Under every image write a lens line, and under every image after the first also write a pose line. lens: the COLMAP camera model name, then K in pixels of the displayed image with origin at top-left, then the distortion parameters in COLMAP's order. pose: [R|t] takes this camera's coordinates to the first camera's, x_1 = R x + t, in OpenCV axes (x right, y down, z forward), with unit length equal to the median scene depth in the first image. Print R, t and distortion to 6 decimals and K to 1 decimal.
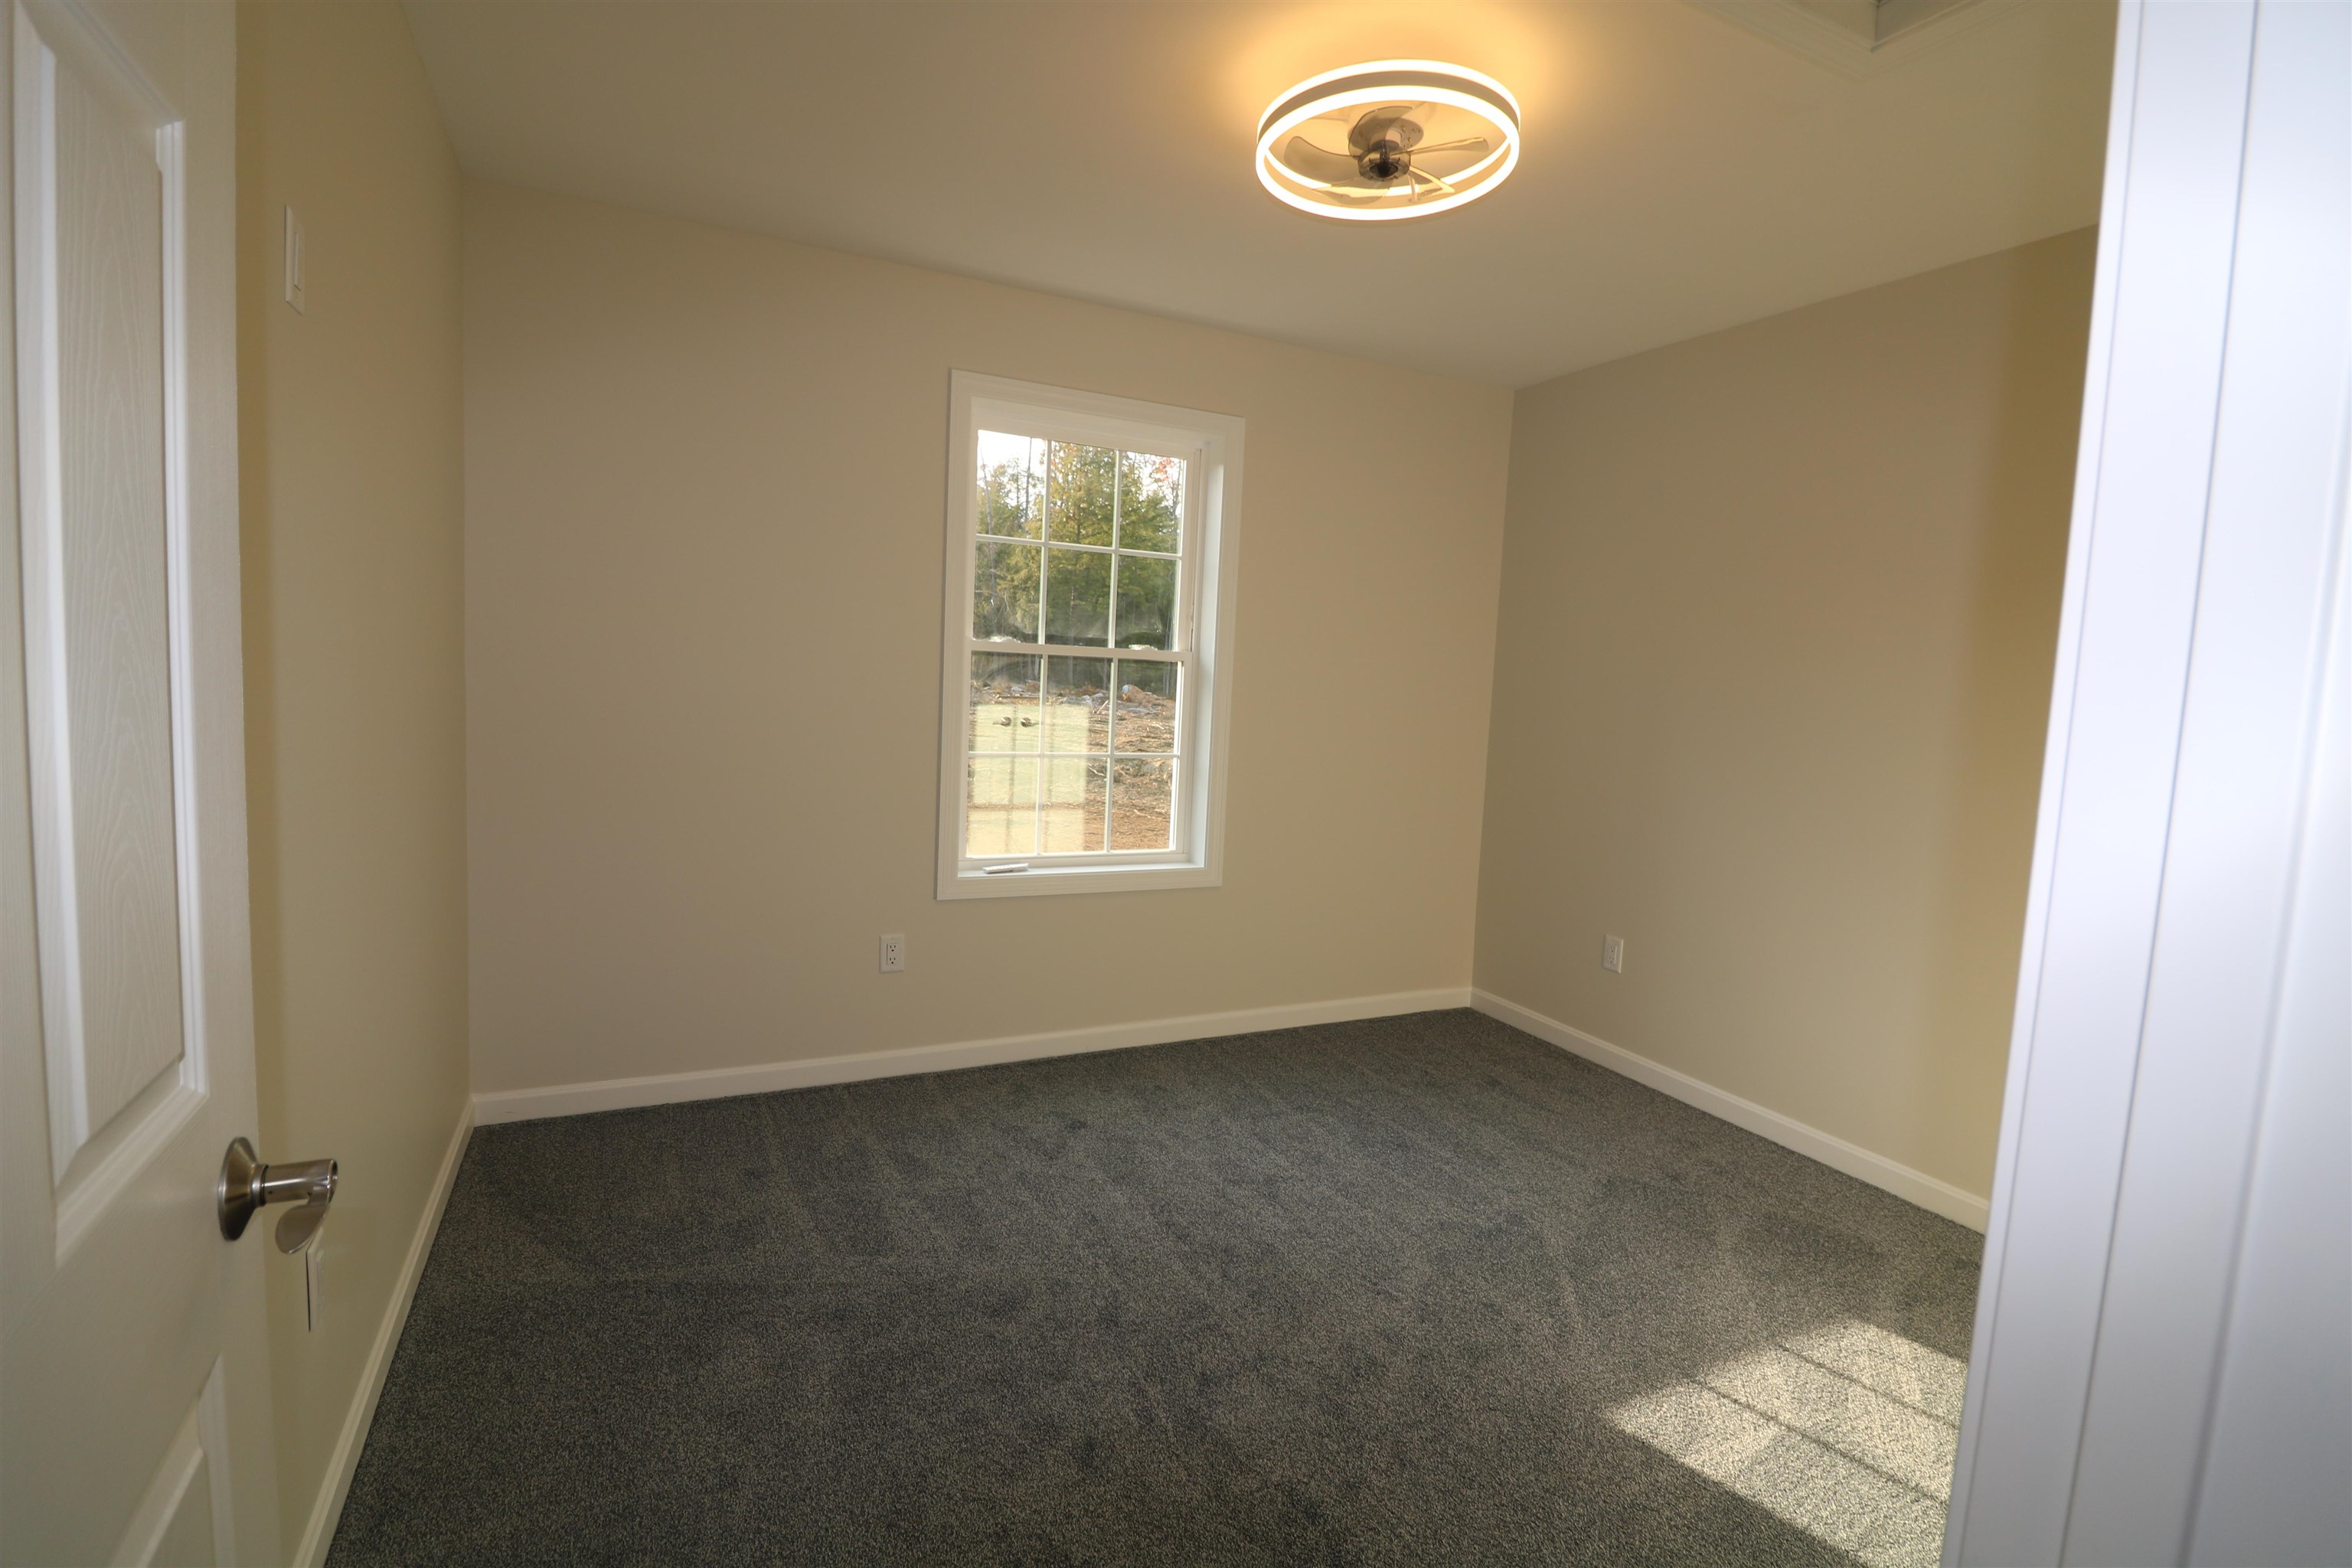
lens RADIAL K [[1086.7, 0, 1182.9], [0, 1086.7, 791.8], [0, 0, 1]] dist [-0.007623, -0.008304]
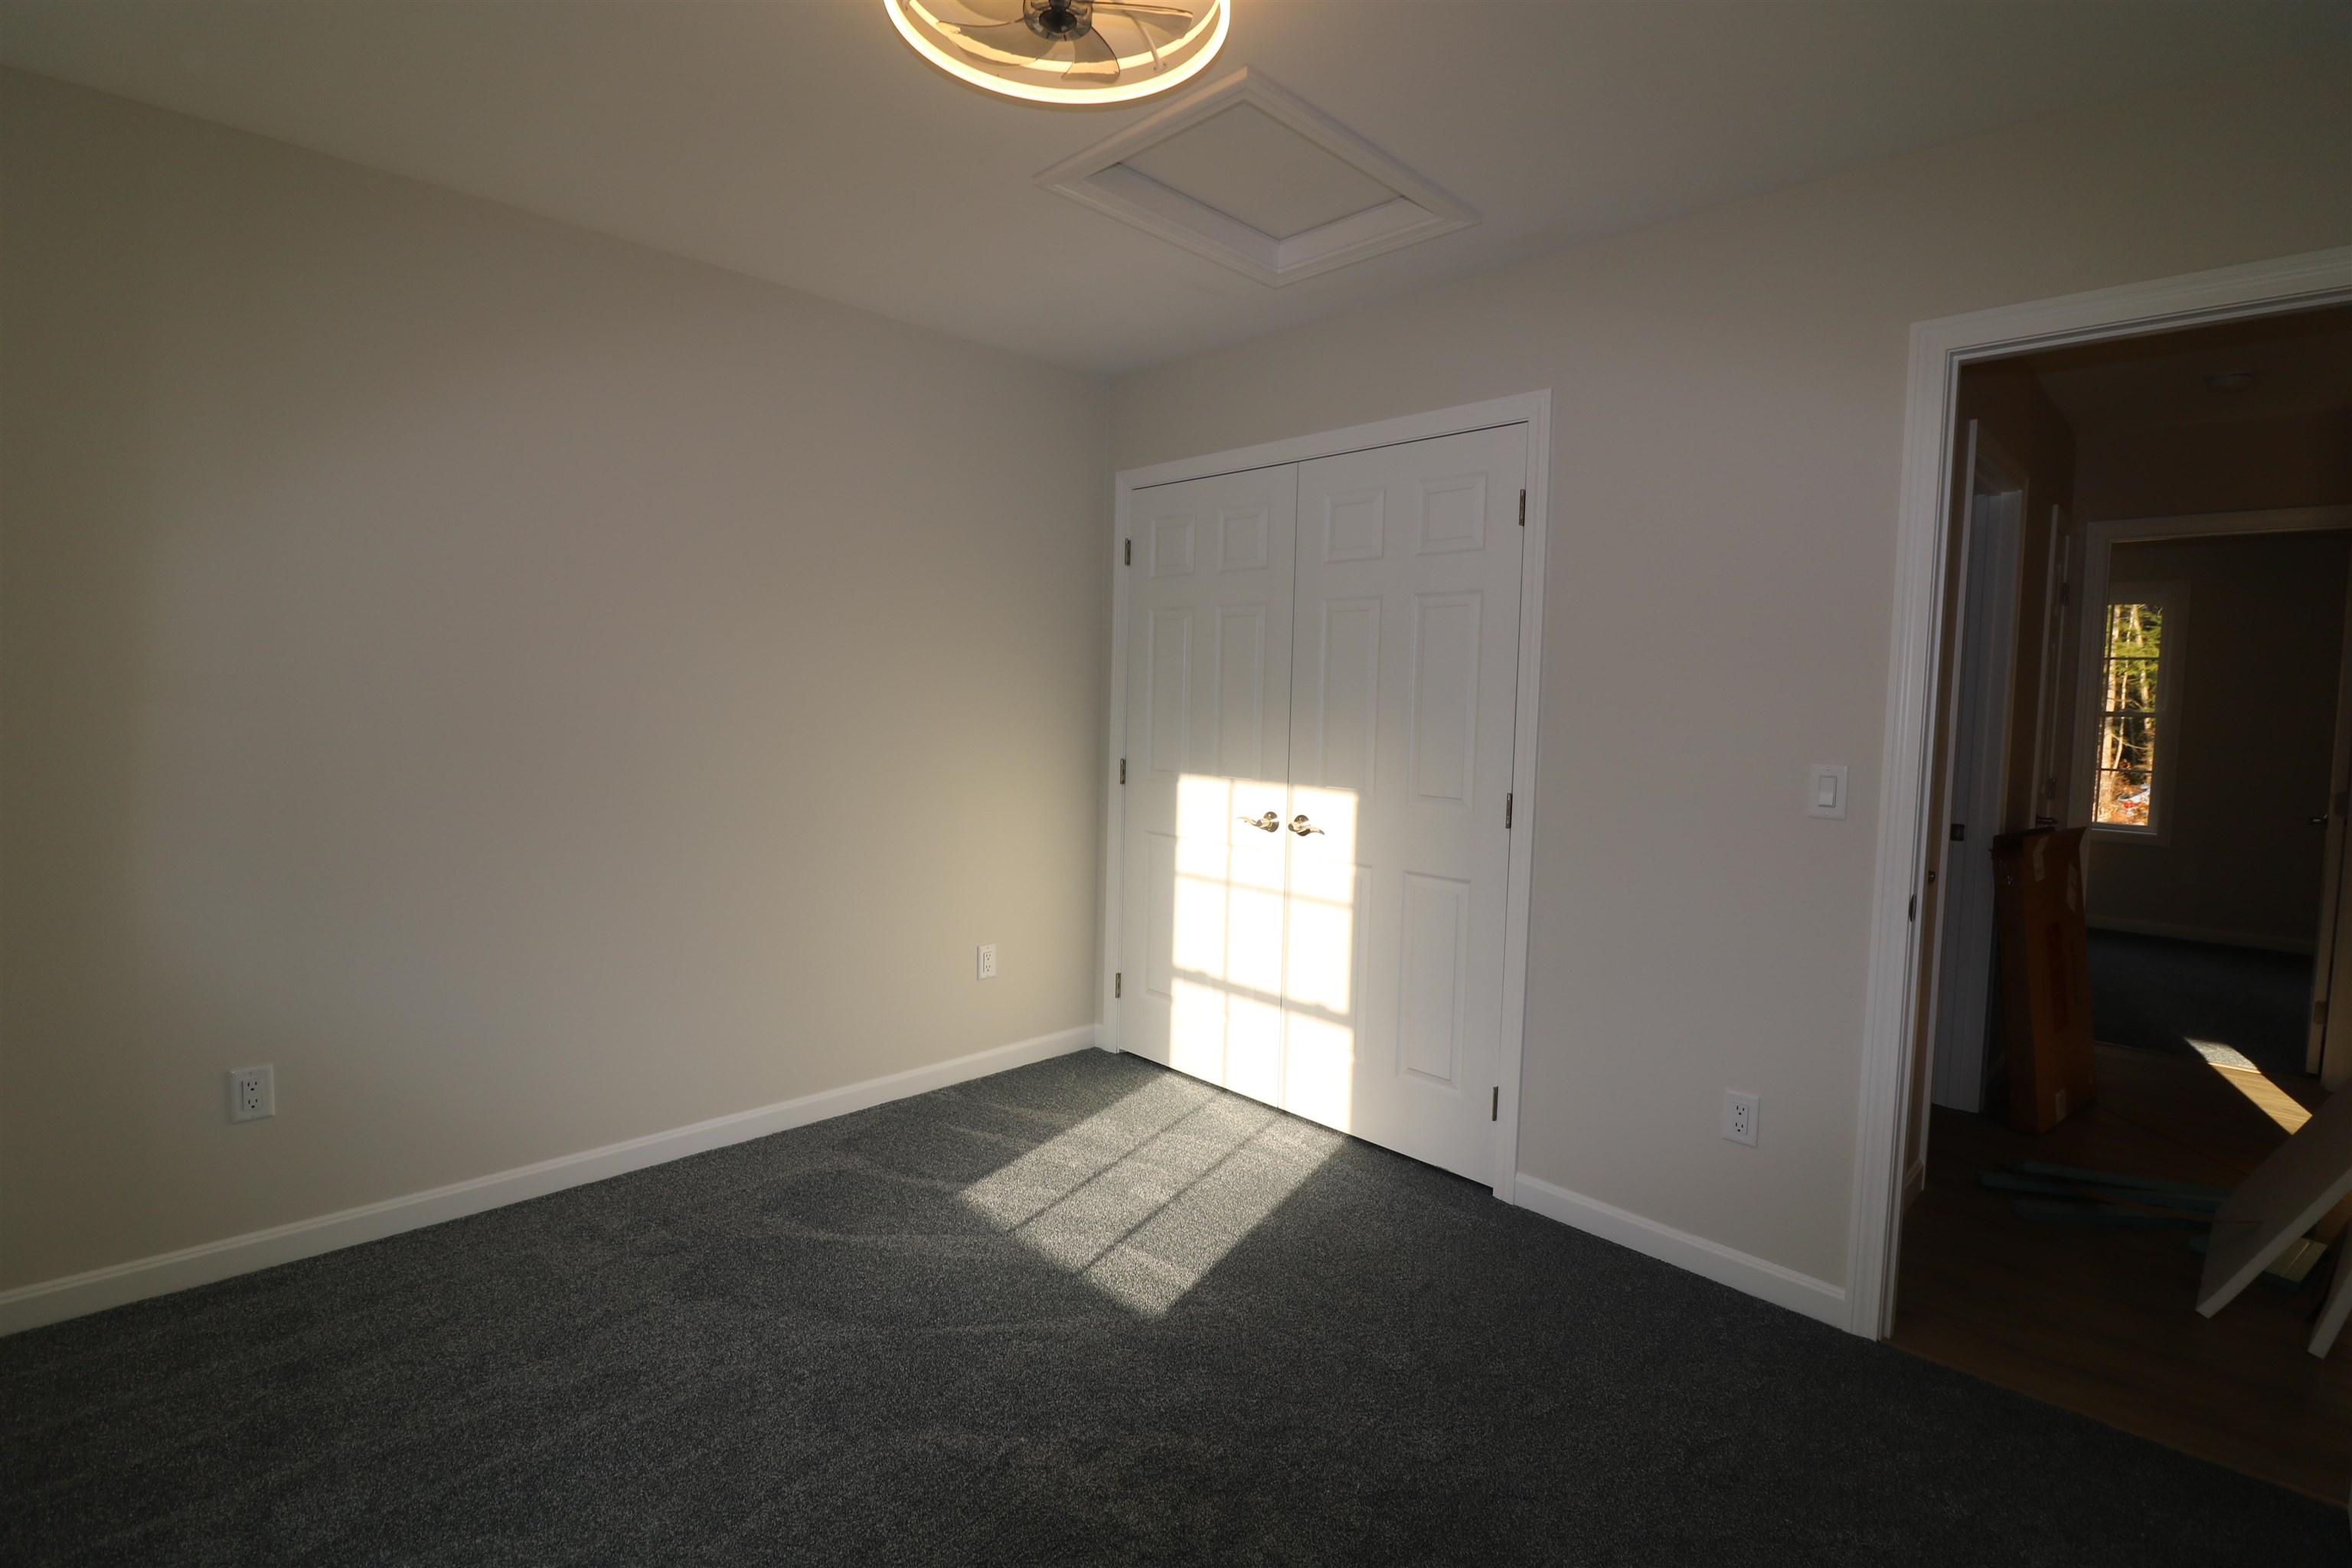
lens RADIAL K [[1086.7, 0, 1163.0], [0, 1086.7, 768.6], [0, 0, 1]] dist [-0.007623, -0.008304]
pose [[-0.321845, -0.112416, 0.940095, -0.484576], [0.063468, 0.988131, 0.139889, -0.129096], [-0.944663, 0.104688, -0.310891, 0.968722]]
